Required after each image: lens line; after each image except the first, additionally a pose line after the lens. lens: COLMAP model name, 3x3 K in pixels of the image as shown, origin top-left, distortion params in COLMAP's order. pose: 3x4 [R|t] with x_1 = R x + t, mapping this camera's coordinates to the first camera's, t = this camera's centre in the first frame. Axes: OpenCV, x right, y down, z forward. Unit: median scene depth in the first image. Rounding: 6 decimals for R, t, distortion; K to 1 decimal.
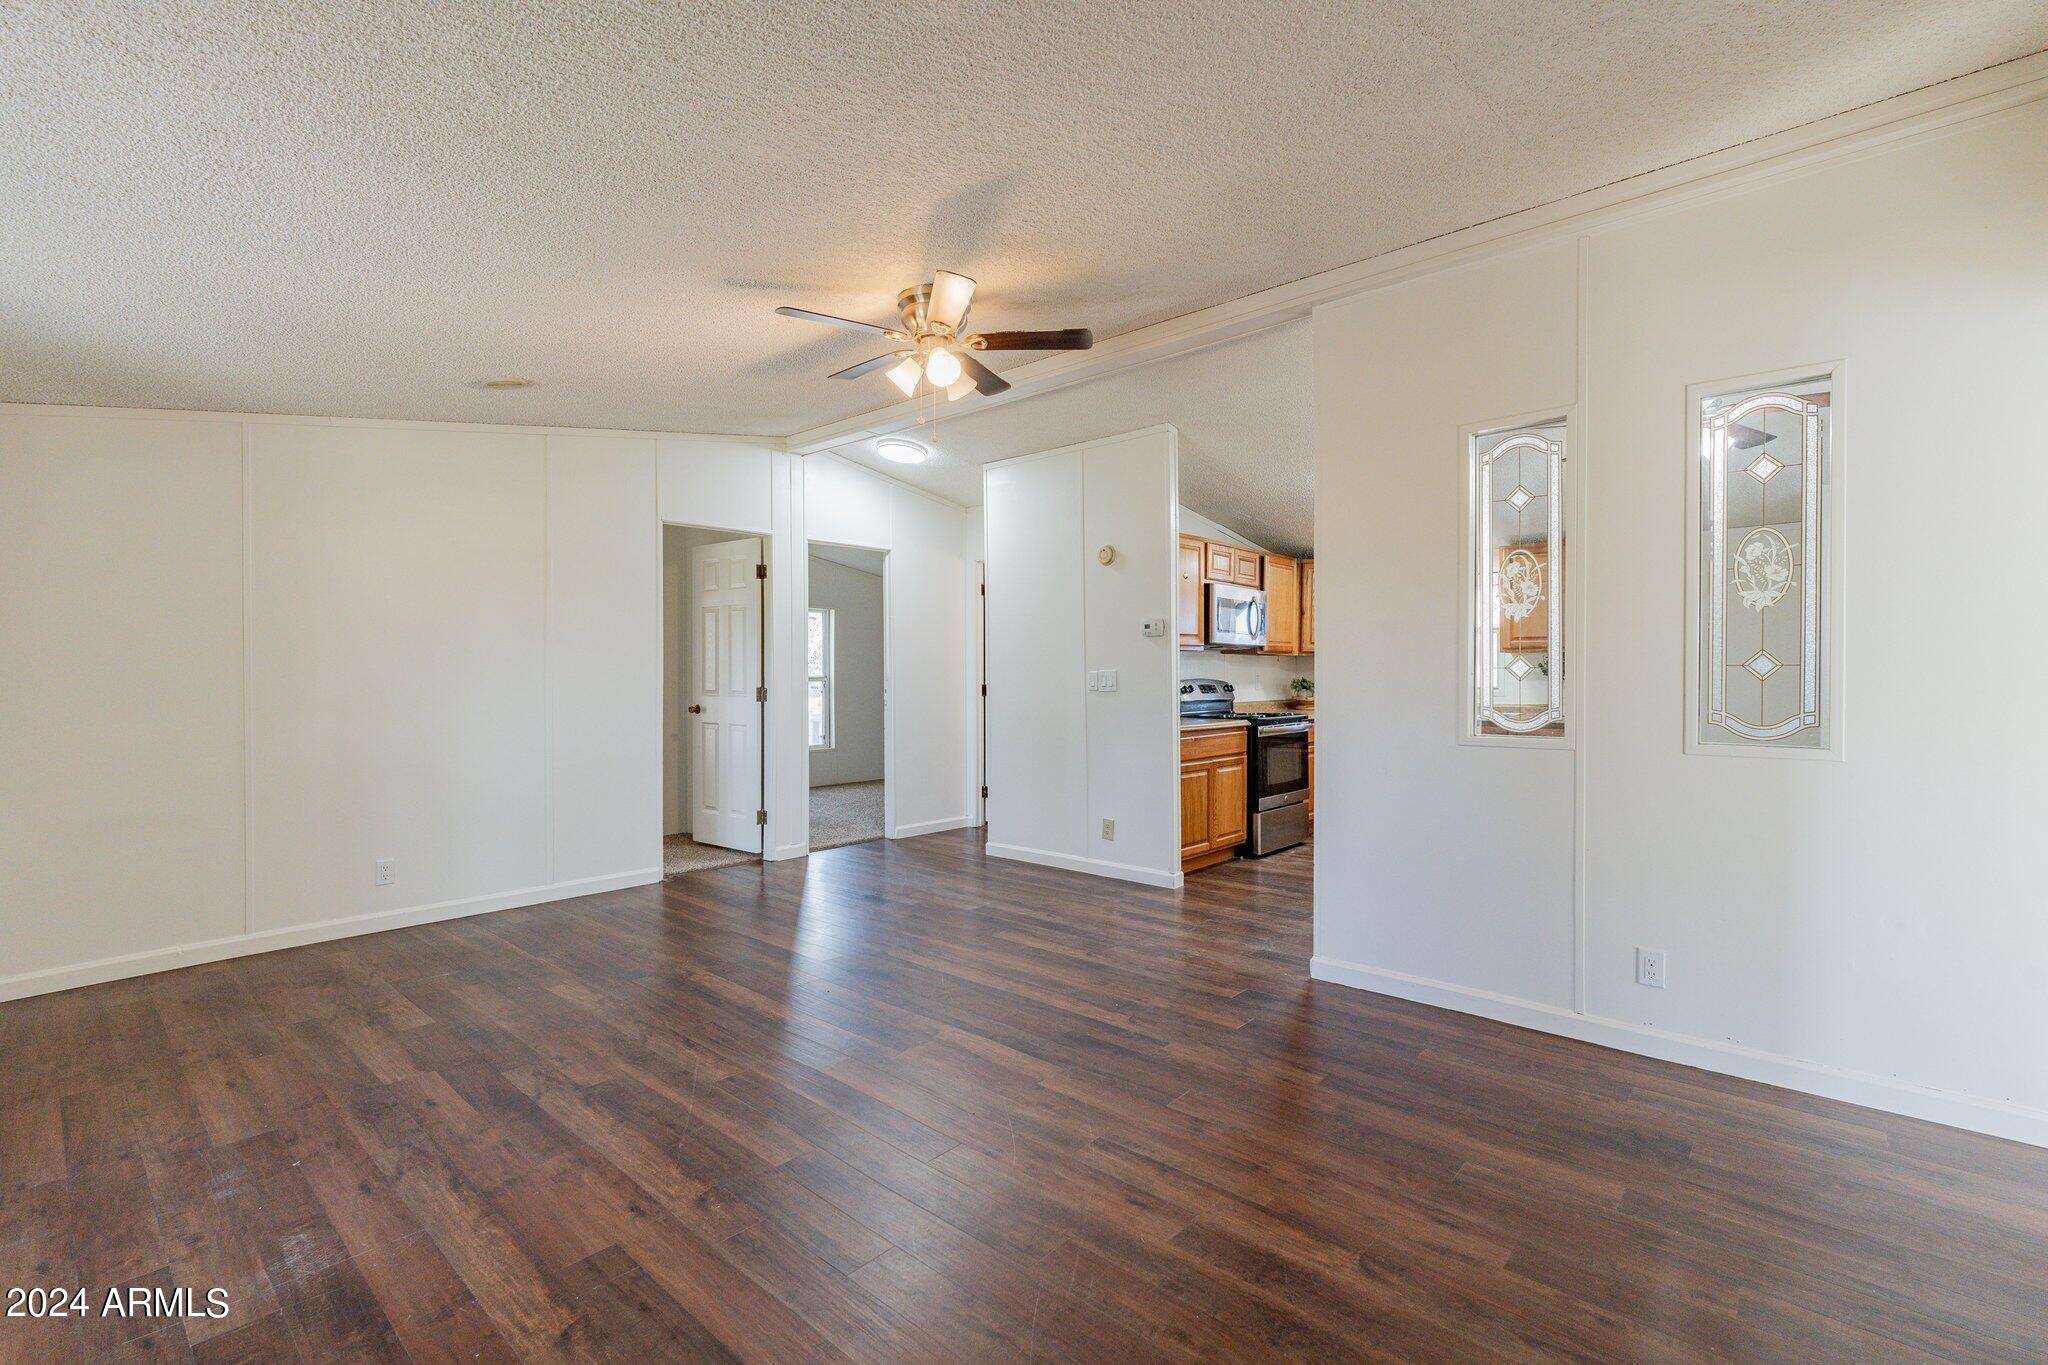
lens RADIAL K [[901.9, 0, 1014.2], [0, 901.9, 672.6], [0, 0, 1]] dist [0.002737, -0.001917]
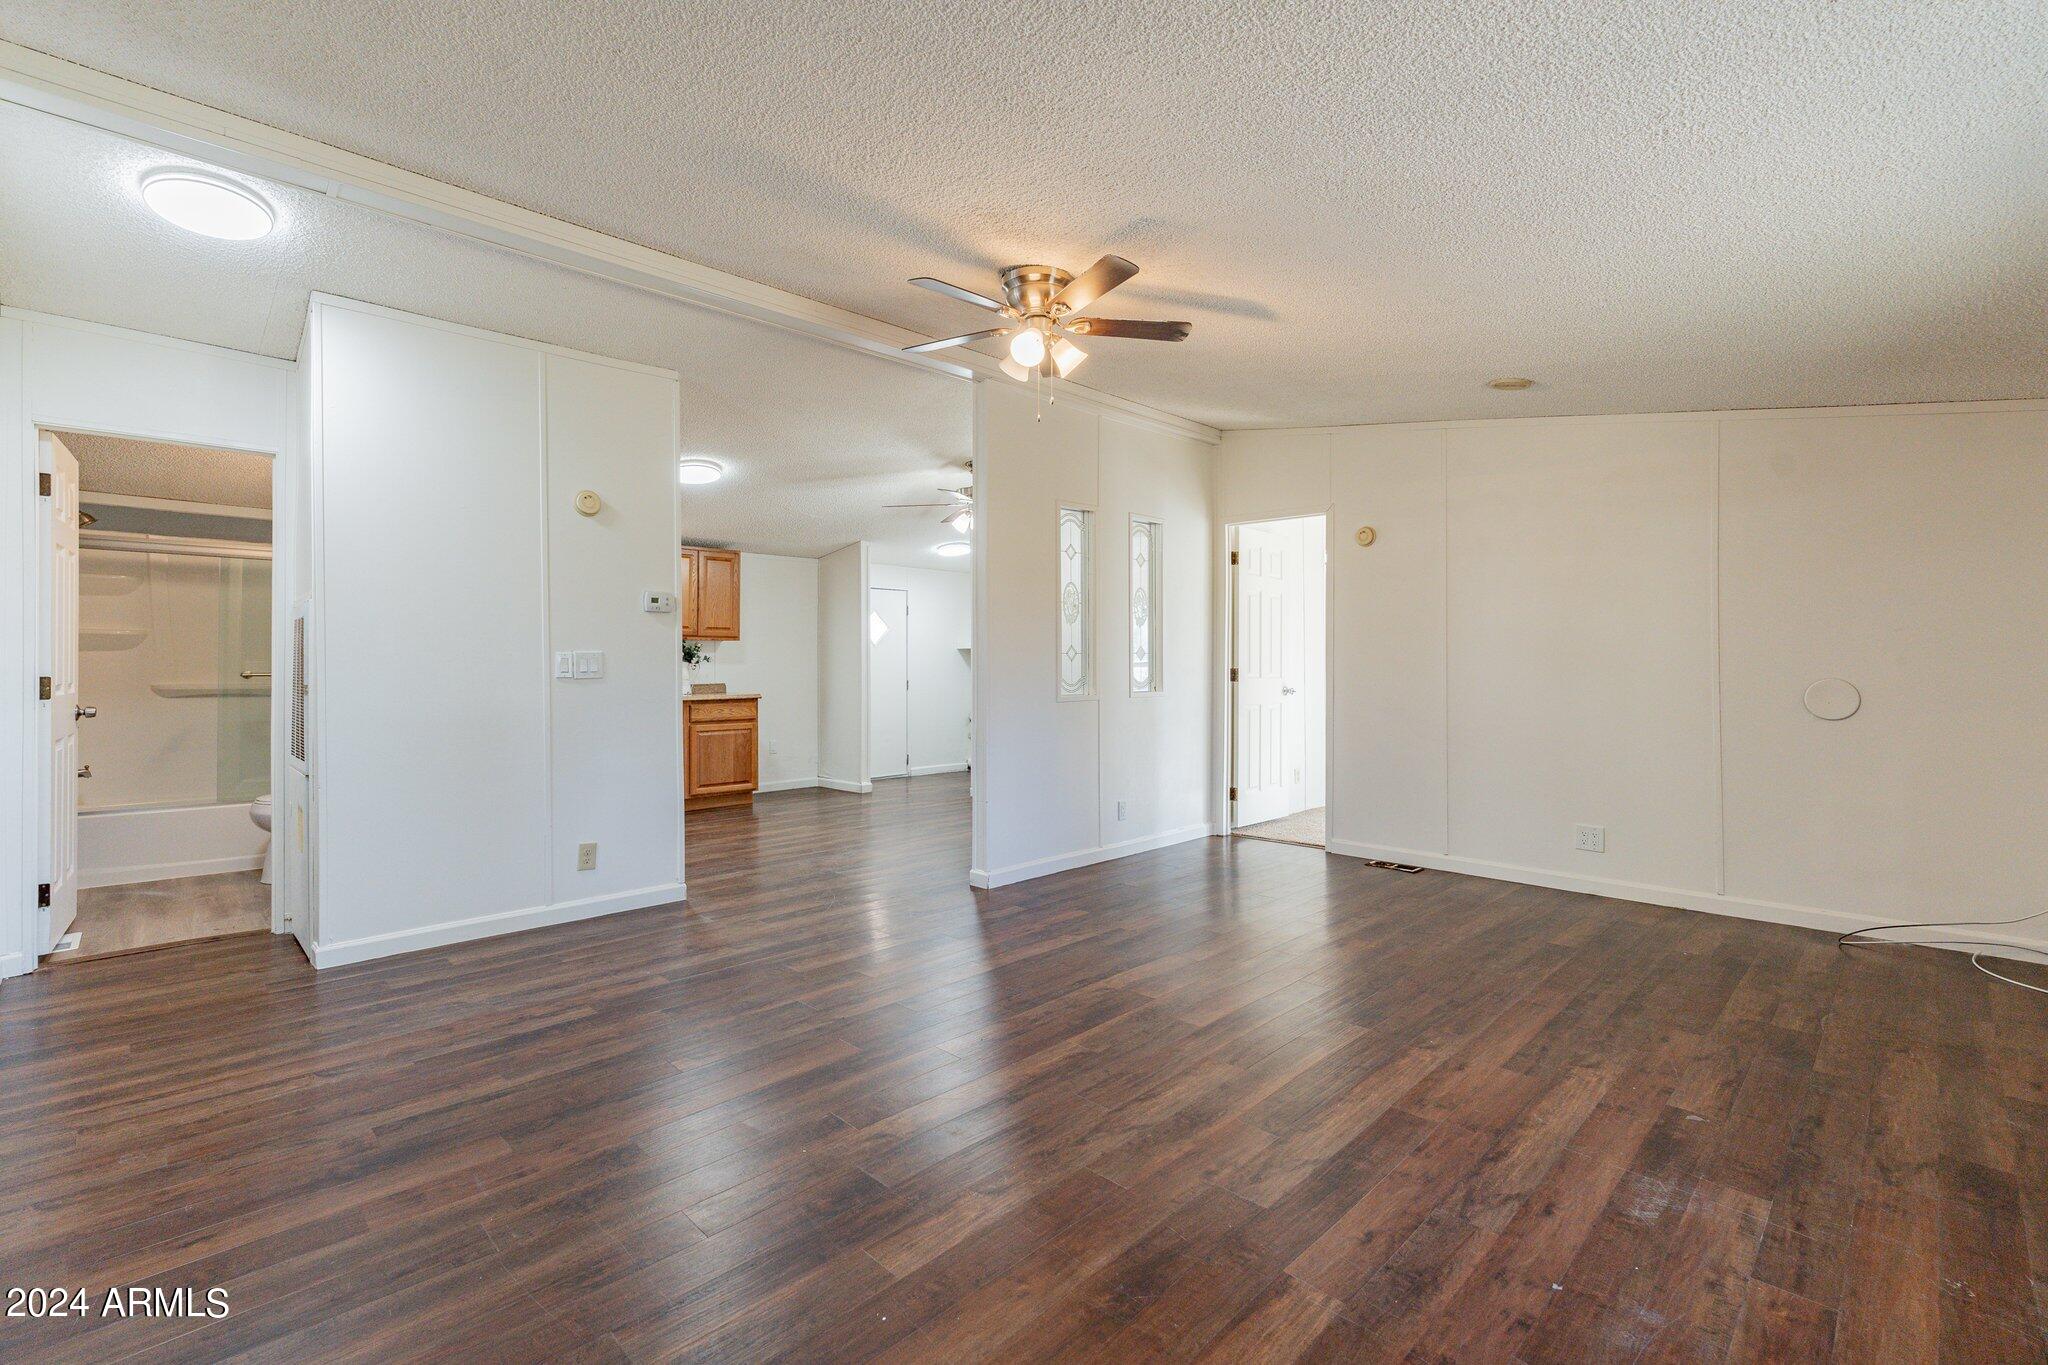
lens RADIAL K [[901.9, 0, 1024.9], [0, 901.9, 668.9], [0, 0, 1]] dist [0.002737, -0.001917]
pose [[0.051242, -0.006597, 0.998664, -1.144533], [-0.004829, 0.999965, 0.006853, 0.008323], [-0.998675, -0.005174, 0.051208, 1.023296]]
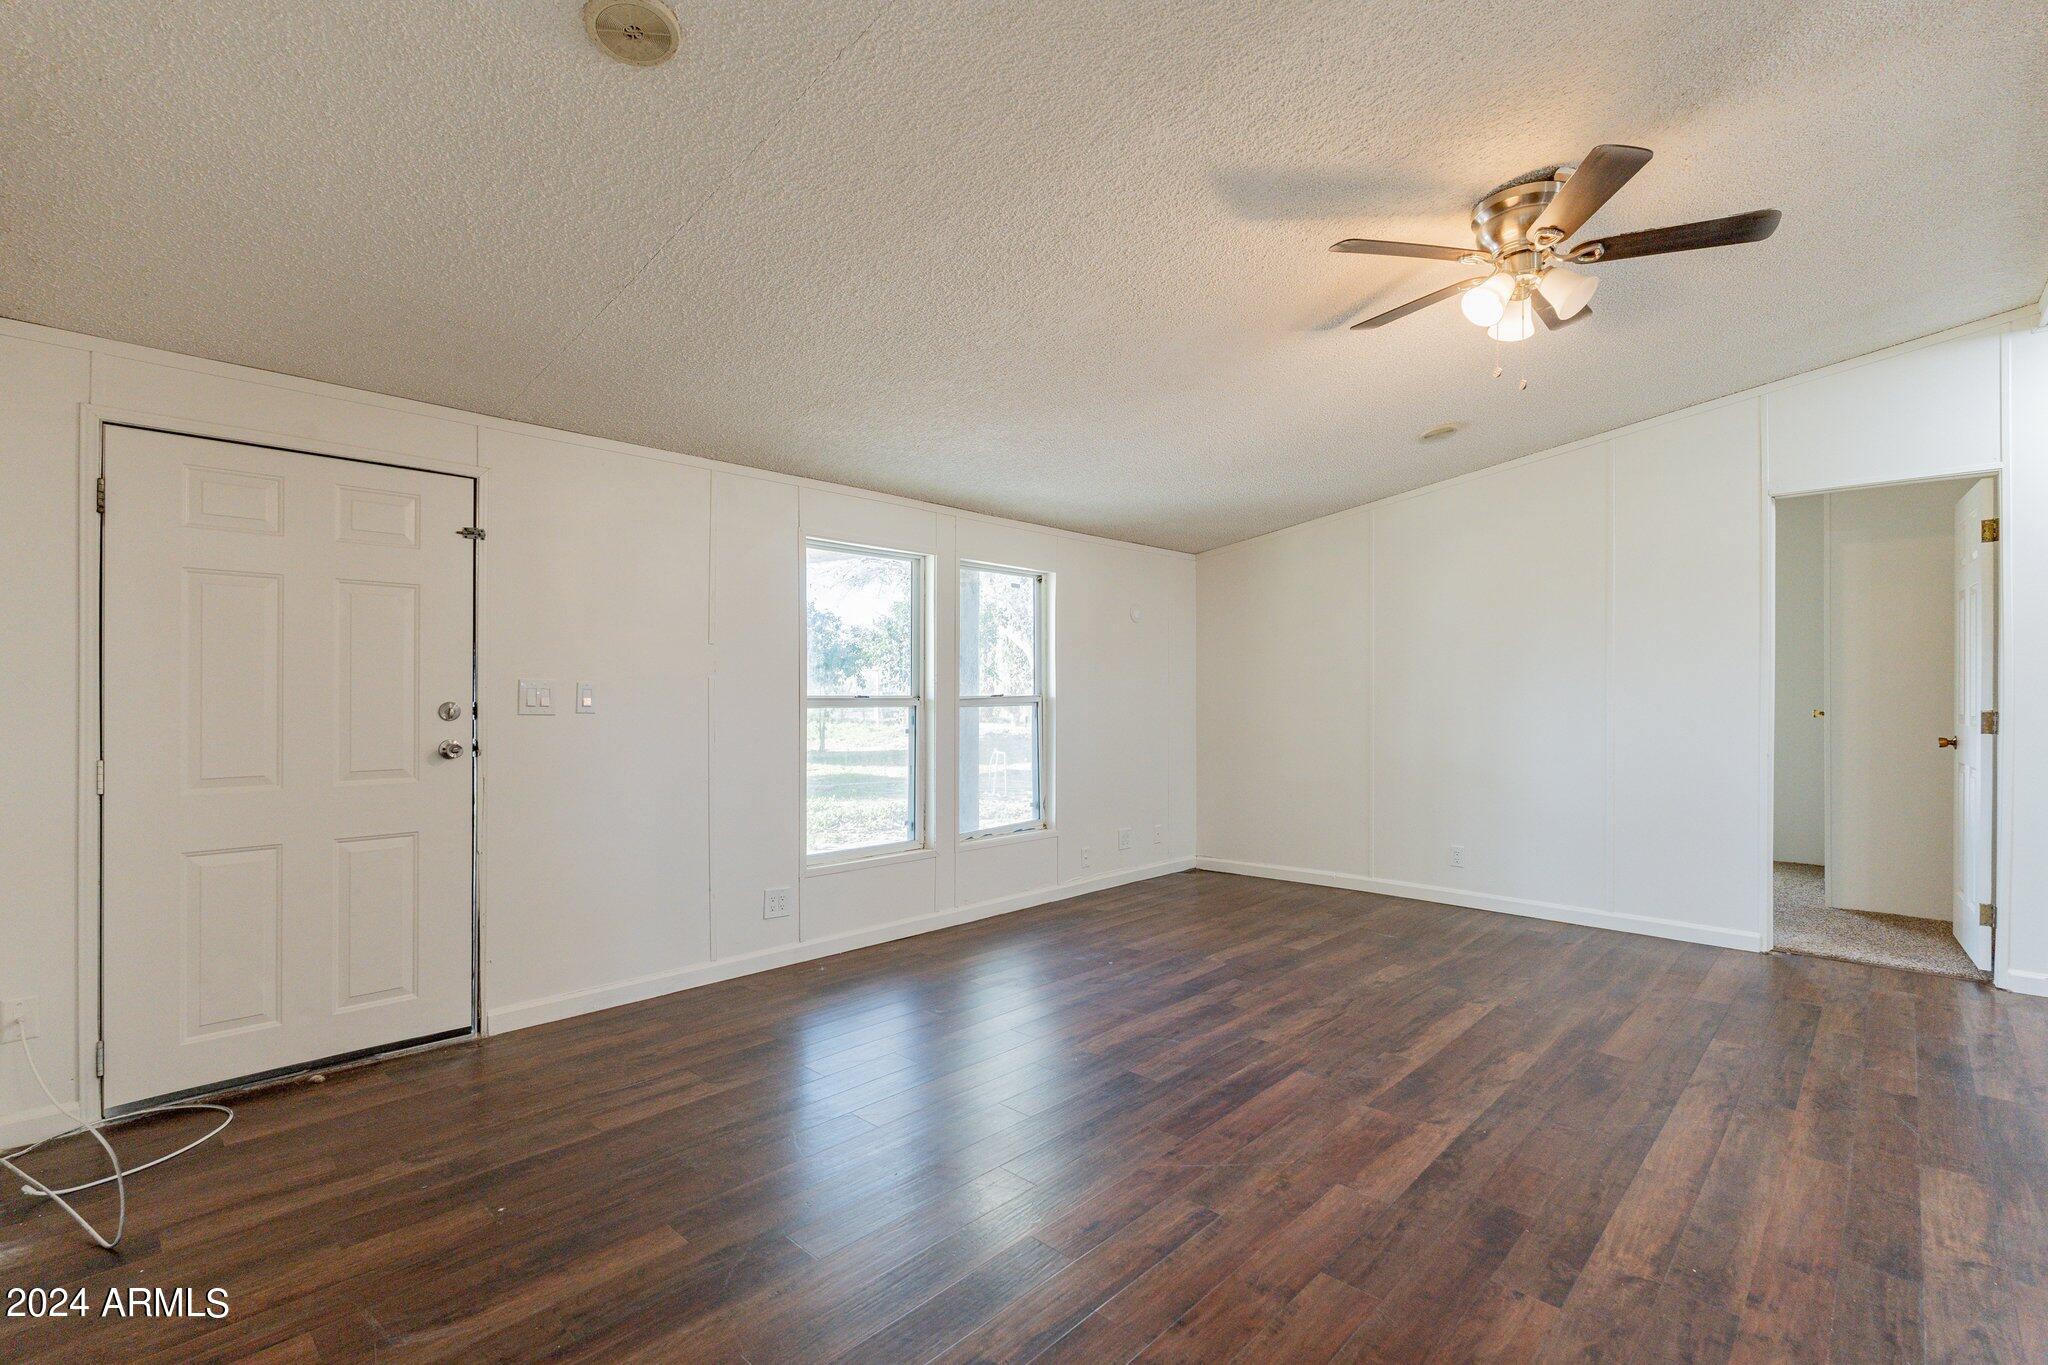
lens RADIAL K [[901.9, 0, 1016.5], [0, 901.9, 697.3], [0, 0, 1]] dist [0.002737, -0.001917]
pose [[-0.031206, 0.002185, -0.999511, 0.743551], [0.000738, 0.999997, 0.002163, 0.003046], [0.999513, -0.000670, -0.031207, 0.624098]]
